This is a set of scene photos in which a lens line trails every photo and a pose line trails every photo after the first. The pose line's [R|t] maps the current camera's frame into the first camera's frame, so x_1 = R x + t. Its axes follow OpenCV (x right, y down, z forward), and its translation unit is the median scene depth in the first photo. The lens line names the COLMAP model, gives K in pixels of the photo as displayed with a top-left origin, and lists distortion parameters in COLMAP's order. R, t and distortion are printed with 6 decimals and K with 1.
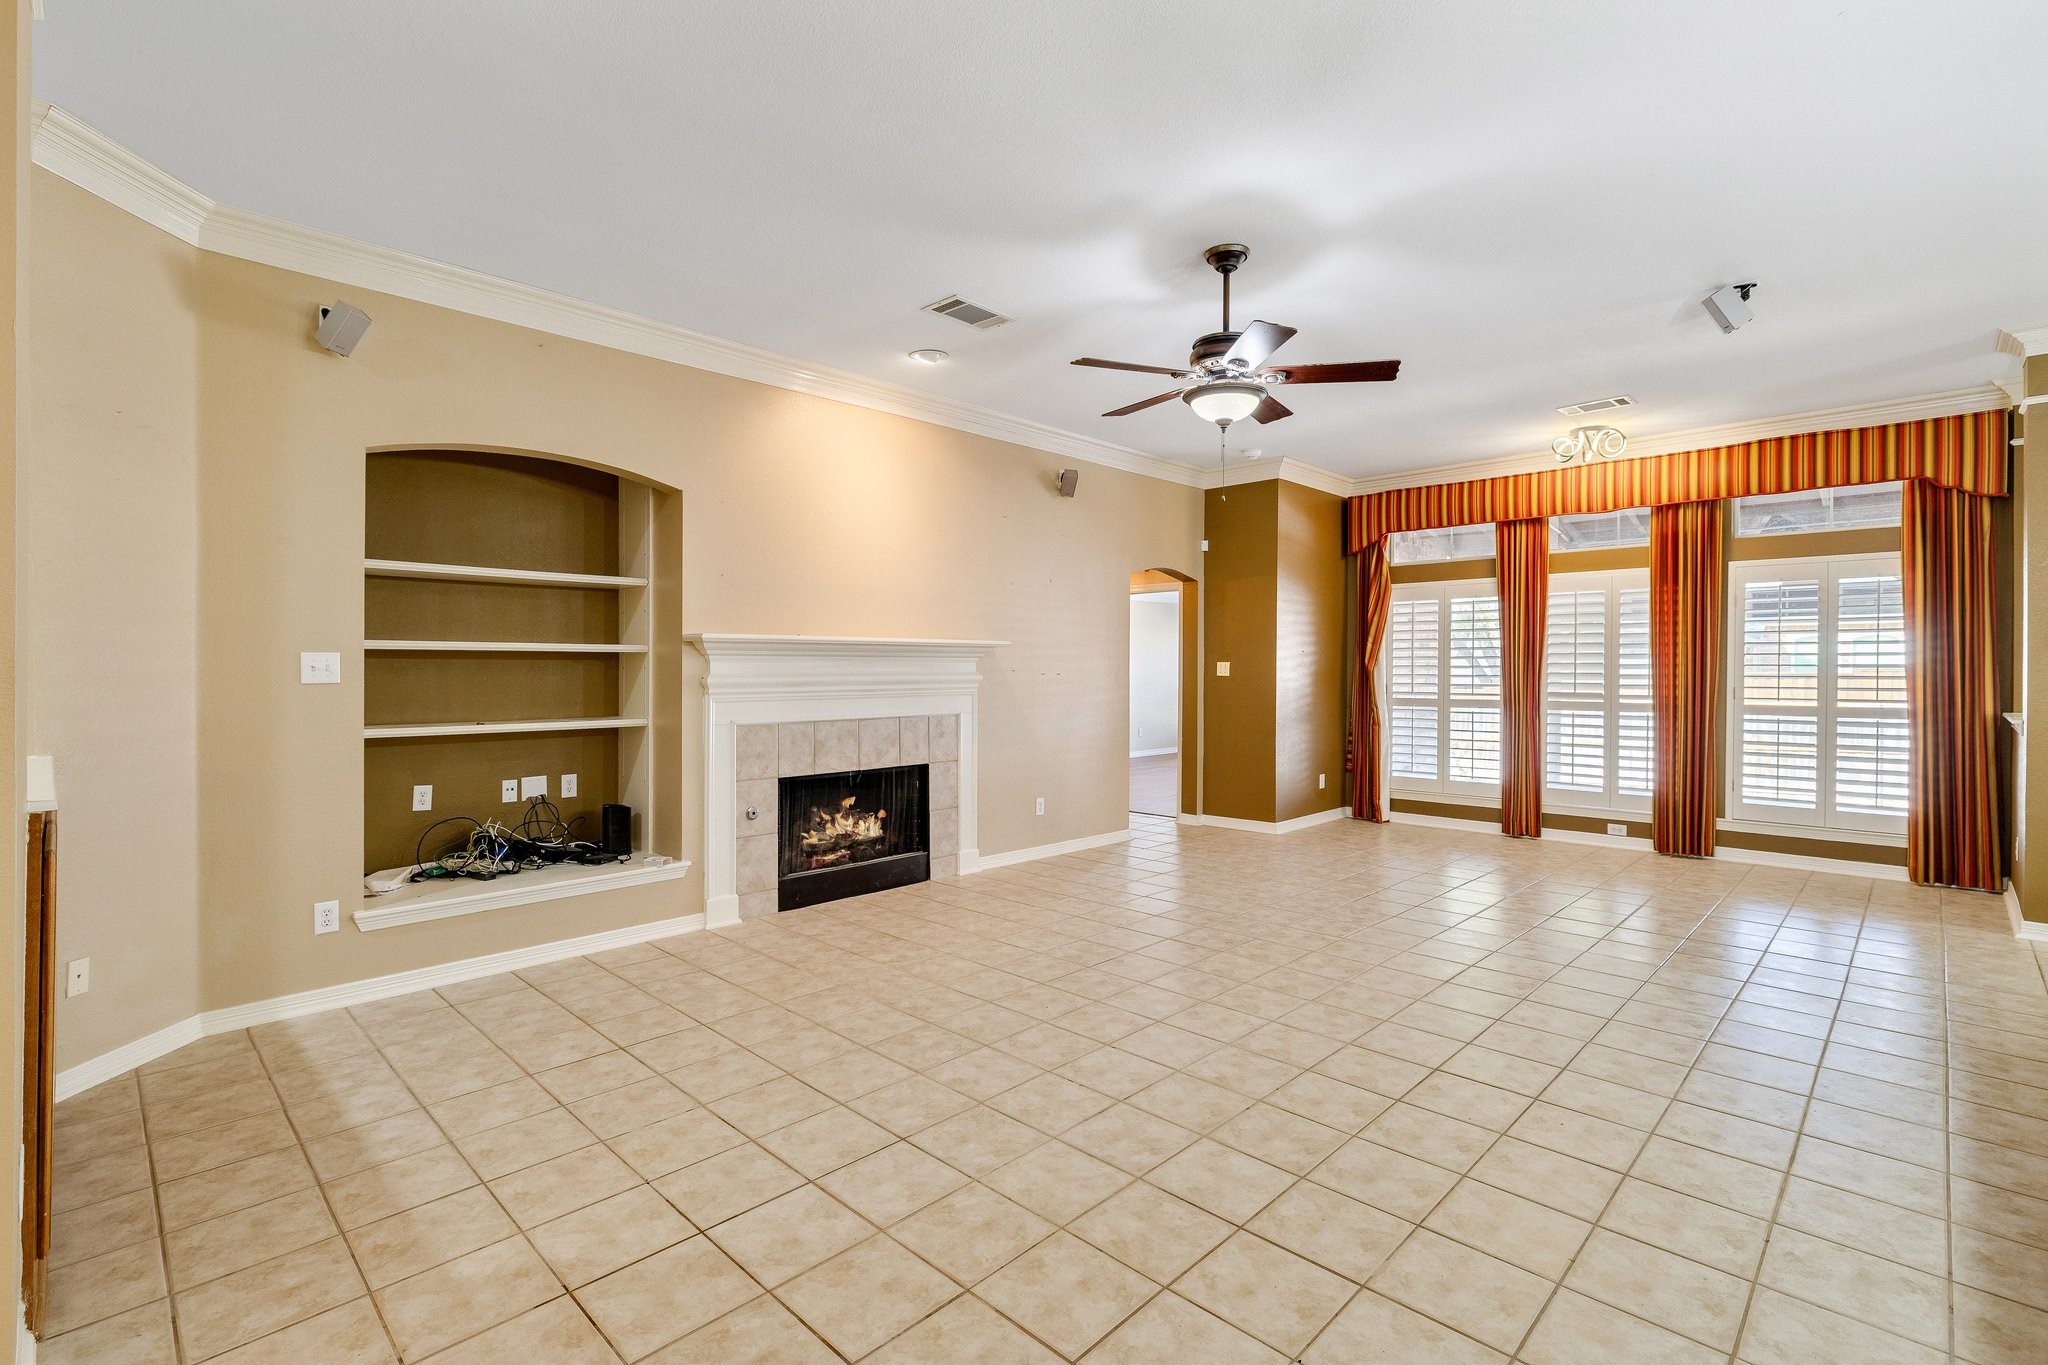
lens RADIAL K [[937.0, 0, 1020.5], [0, 937.0, 682.3], [0, 0, 1]] dist [-0.005587, 0.002475]
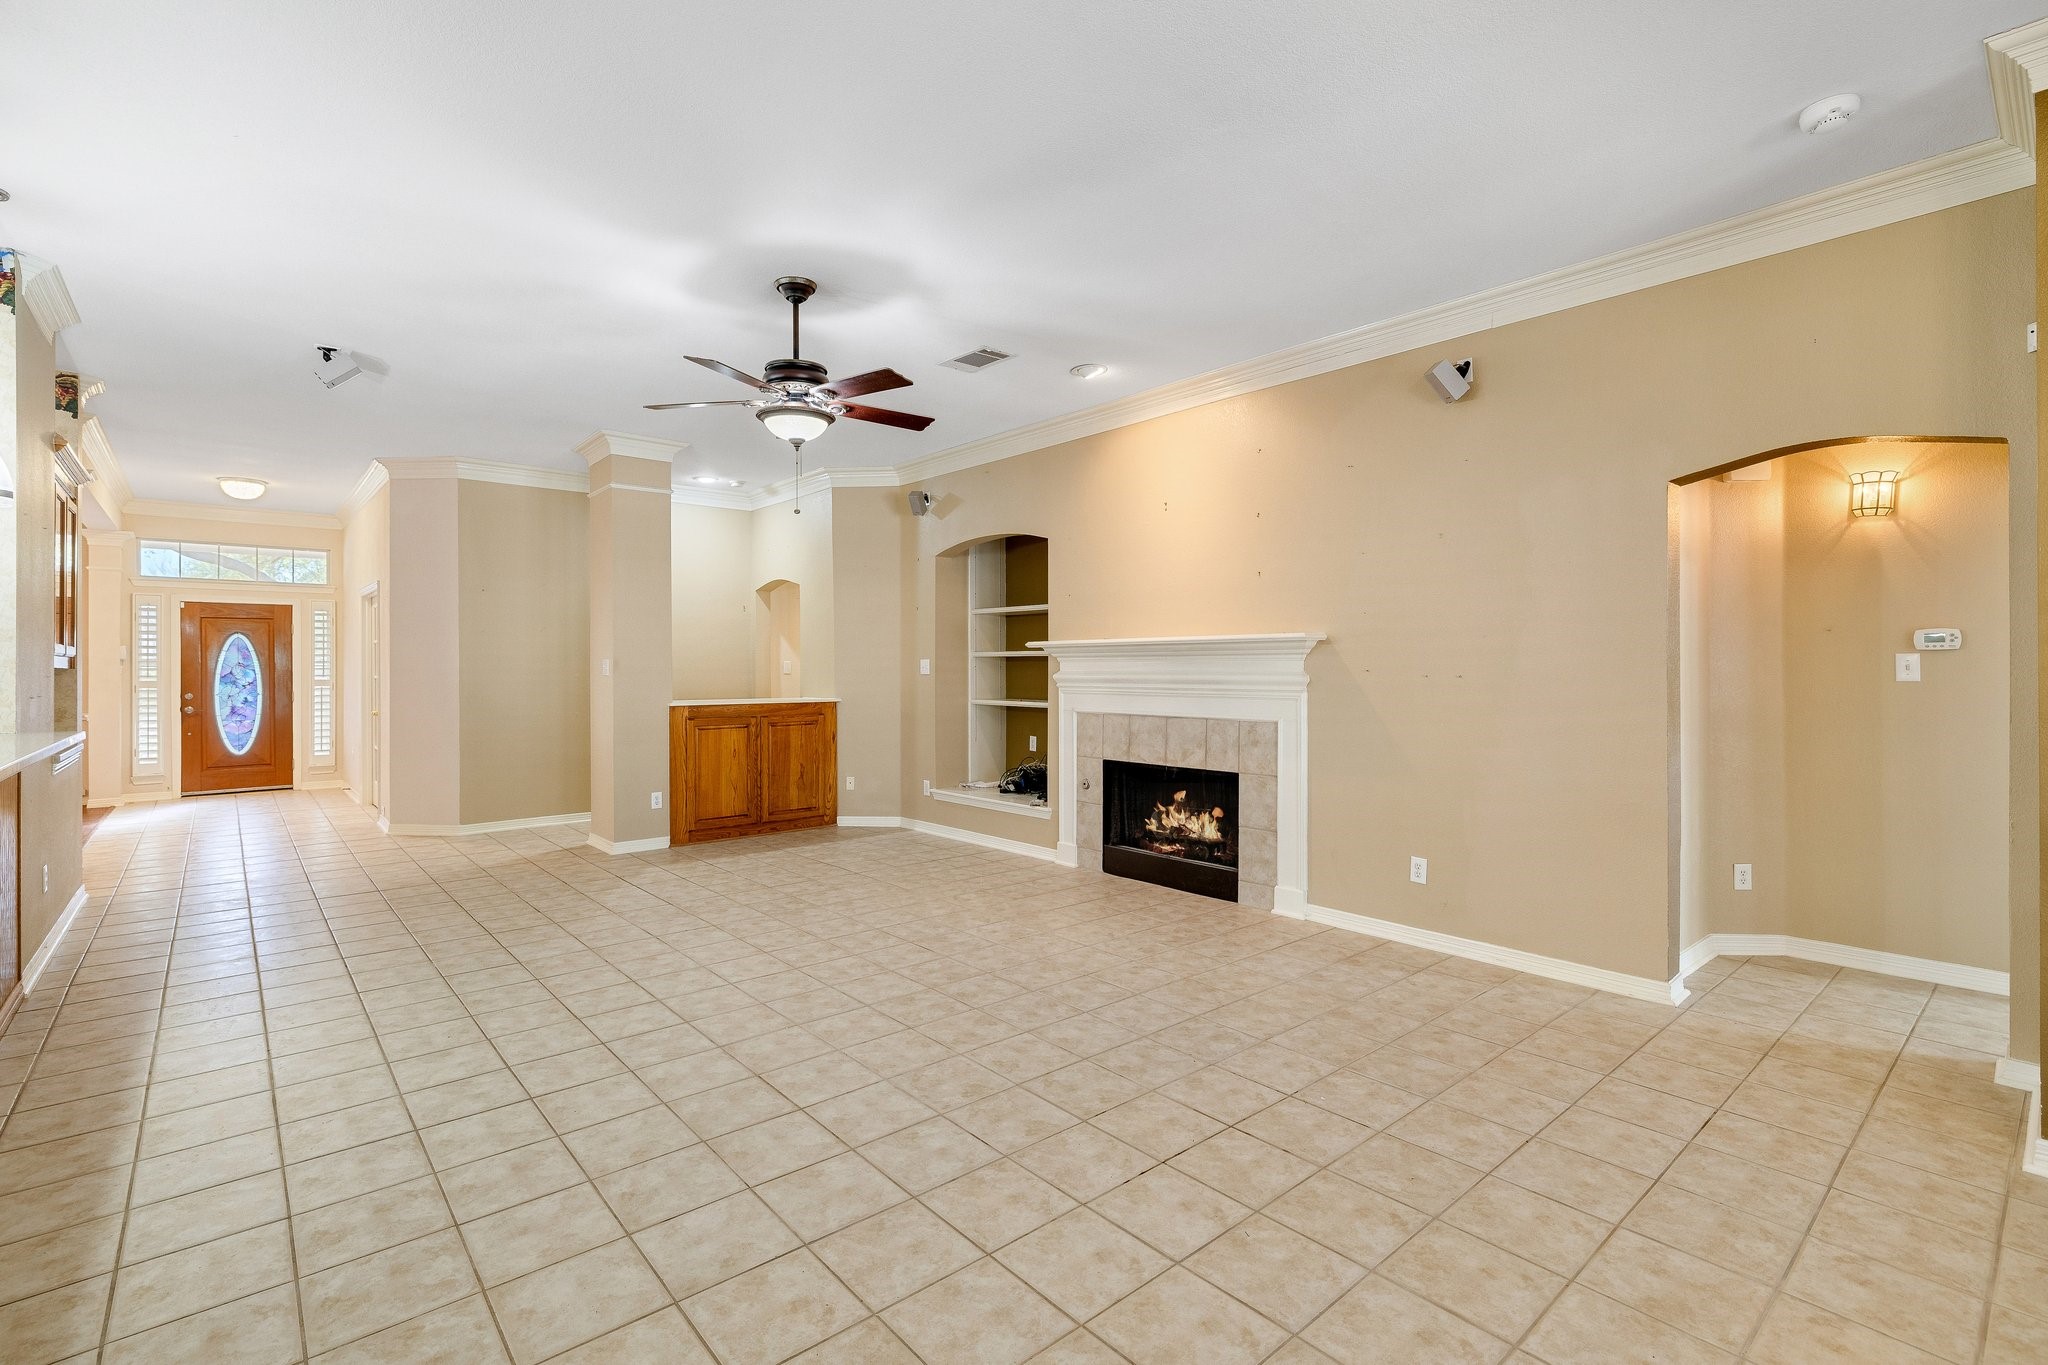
lens RADIAL K [[937.0, 0, 1017.7], [0, 937.0, 666.8], [0, 0, 1]] dist [-0.005587, 0.002475]
pose [[-0.083338, 0.000389, -0.996521, 0.840055], [-0.014576, 0.999892, 0.001610, -0.013951], [0.996415, 0.014660, -0.083323, 0.887463]]
